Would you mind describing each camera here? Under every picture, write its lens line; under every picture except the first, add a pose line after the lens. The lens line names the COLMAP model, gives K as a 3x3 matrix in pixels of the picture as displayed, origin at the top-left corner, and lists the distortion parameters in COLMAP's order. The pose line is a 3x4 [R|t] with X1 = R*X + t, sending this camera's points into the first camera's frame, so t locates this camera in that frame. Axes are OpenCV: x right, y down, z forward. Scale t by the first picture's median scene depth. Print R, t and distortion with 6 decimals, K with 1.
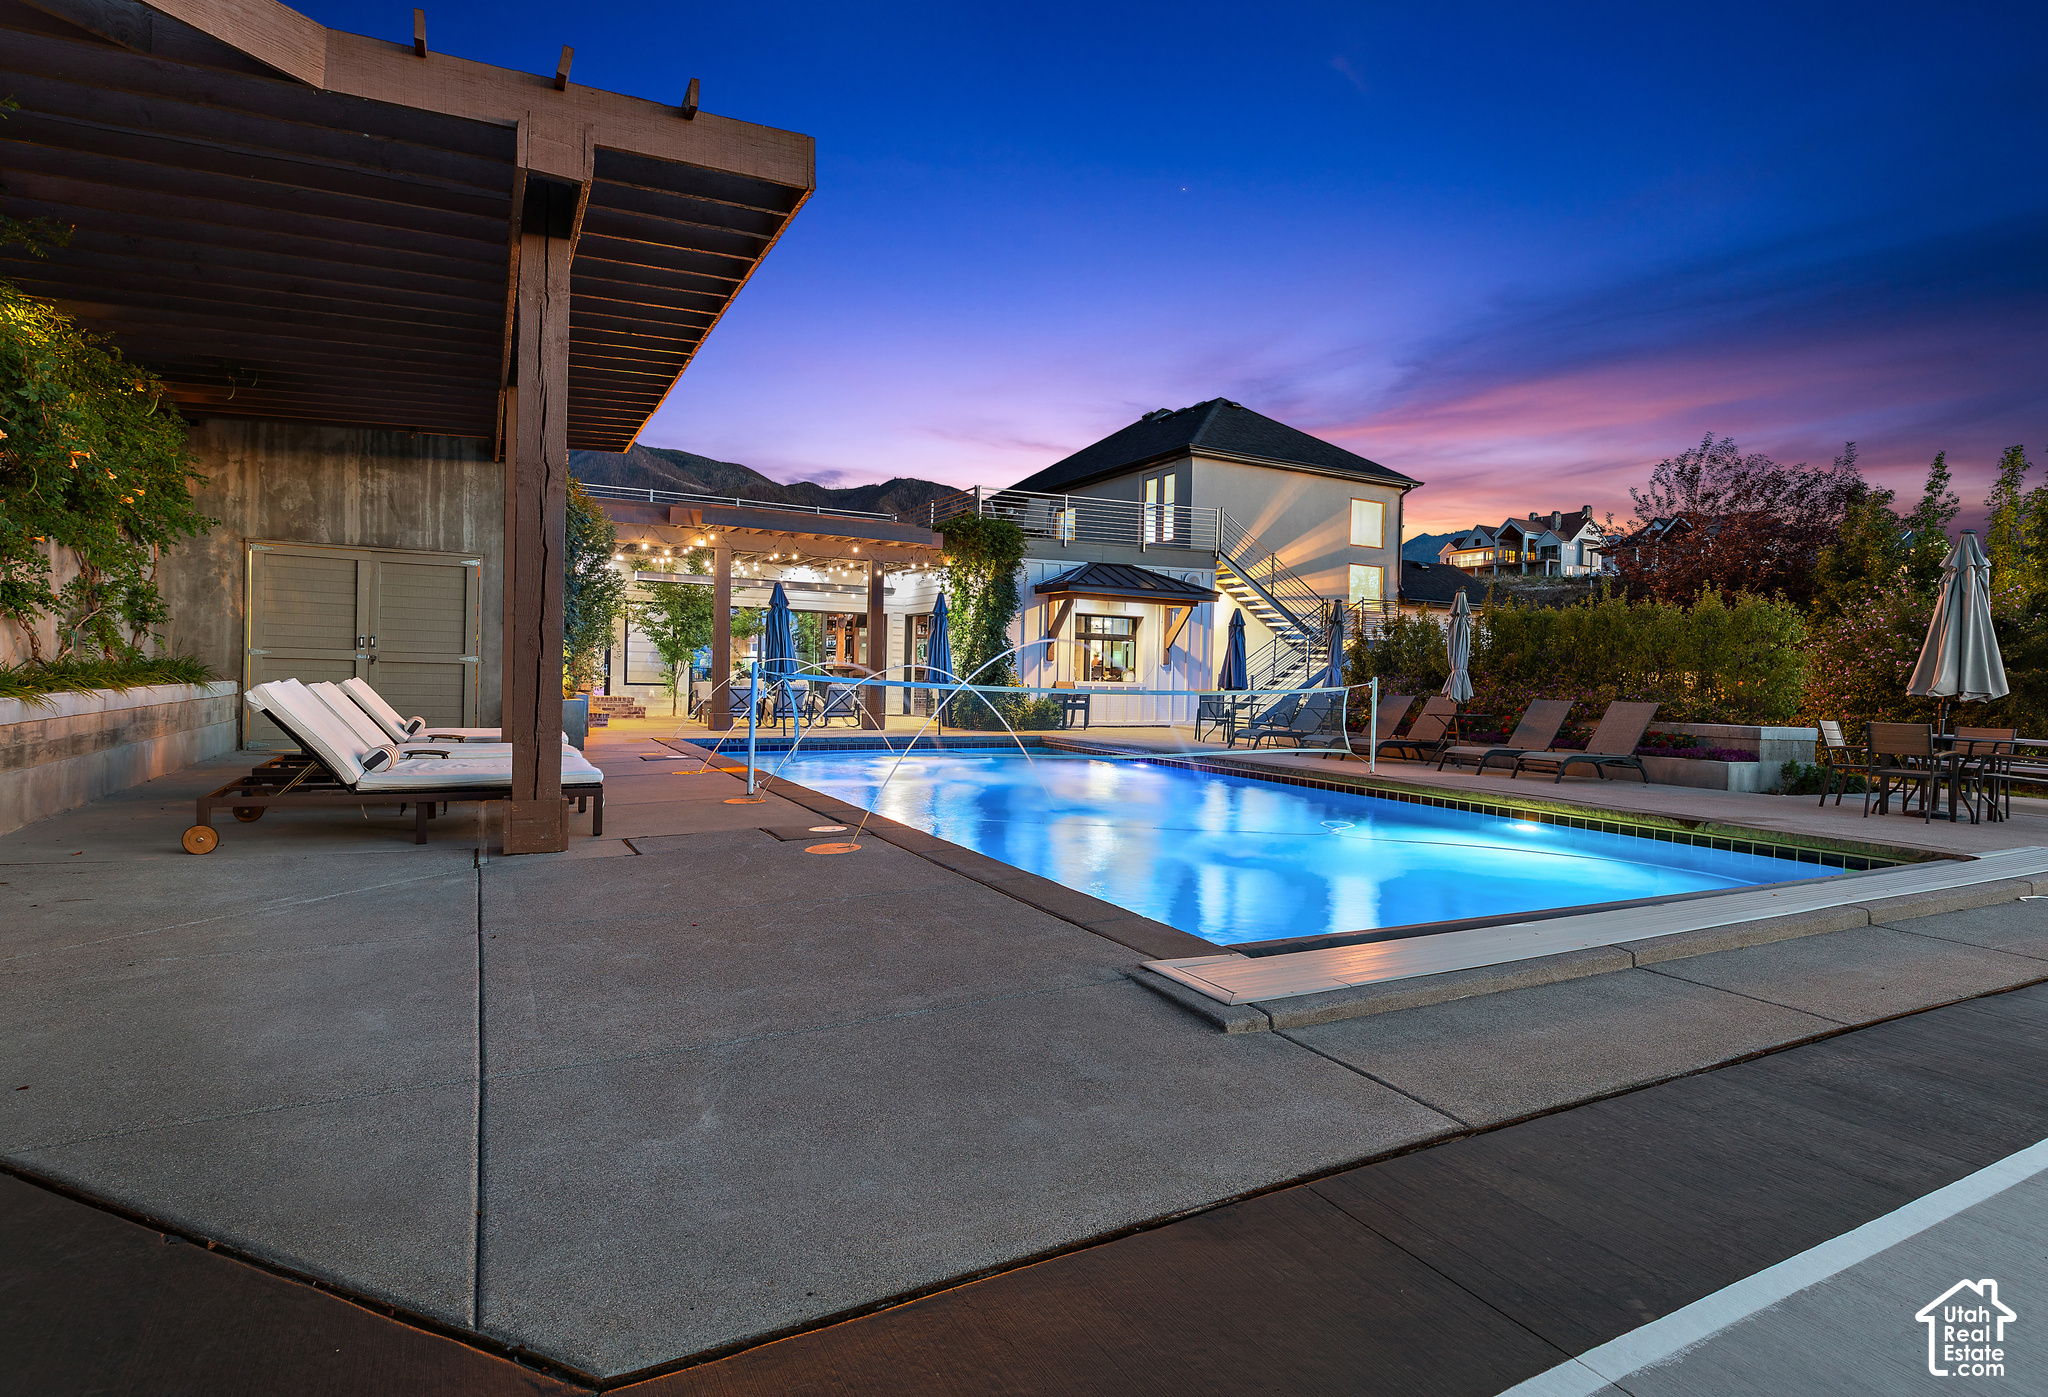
lens RADIAL K [[1022.9, 0, 1024.0], [0, 1022.9, 698.5], [0, 0, 1]] dist [-0.001274, -0.000066]
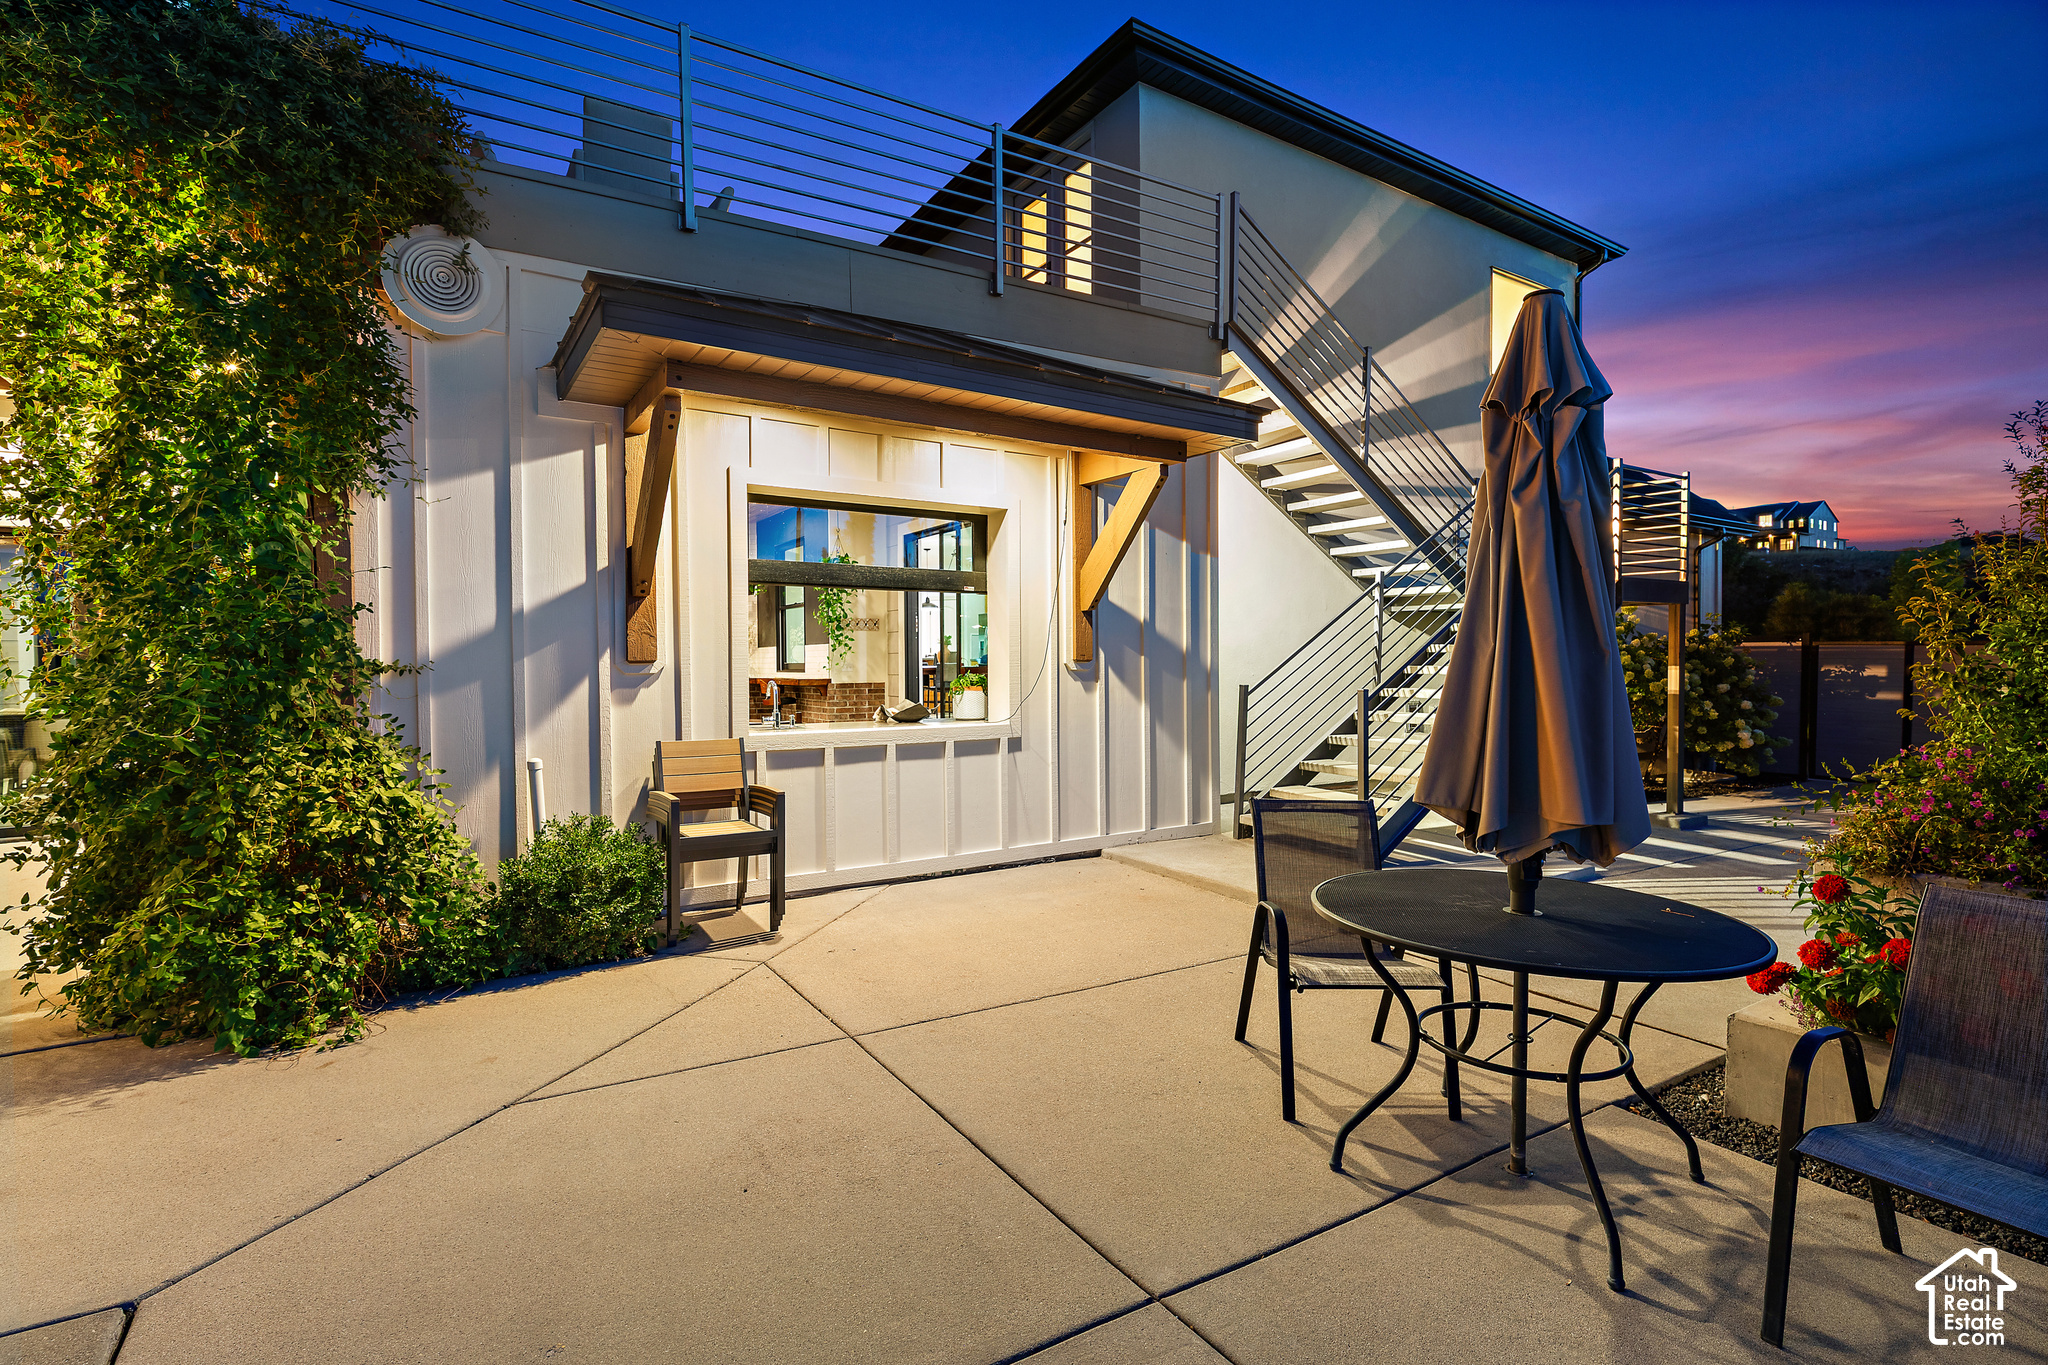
lens RADIAL K [[977.2, 0, 1038.6], [0, 977.2, 675.0], [0, 0, 1]] dist [-0.002118, -0.000295]
pose [[0.995414, -0.029088, 0.091129, 0.099695], [0.030042, 0.999507, -0.009109, -0.027632], [-0.090819, 0.011805, 0.995797, 0.716954]]
